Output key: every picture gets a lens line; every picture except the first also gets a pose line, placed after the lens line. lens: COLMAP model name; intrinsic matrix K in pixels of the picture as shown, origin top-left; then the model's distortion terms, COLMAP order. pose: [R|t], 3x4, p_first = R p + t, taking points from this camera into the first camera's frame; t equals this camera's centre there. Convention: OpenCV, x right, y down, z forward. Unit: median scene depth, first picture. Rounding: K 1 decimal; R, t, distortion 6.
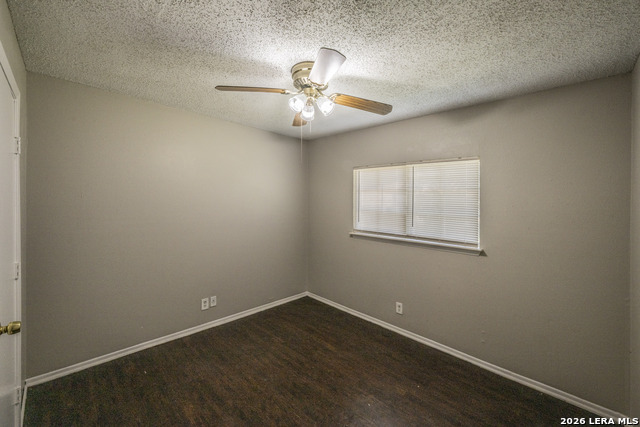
lens RADIAL K [[254.1, 0, 322.9], [0, 254.1, 200.8], [0, 0, 1]] dist [-0.000592, -0.000005]
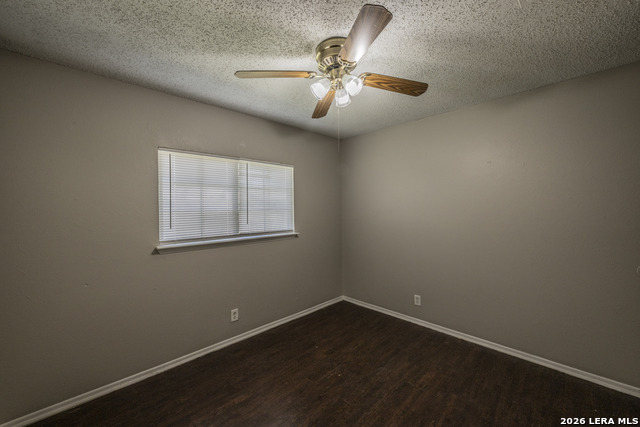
lens RADIAL K [[259.7, 0, 318.7], [0, 259.7, 205.4], [0, 0, 1]] dist [-0.000113, 0.000060]
pose [[0.036764, -0.032059, 0.998810, -0.630531], [0.001330, 0.999486, 0.032032, -0.003262], [-0.999323, 0.000151, 0.036787, 0.680650]]
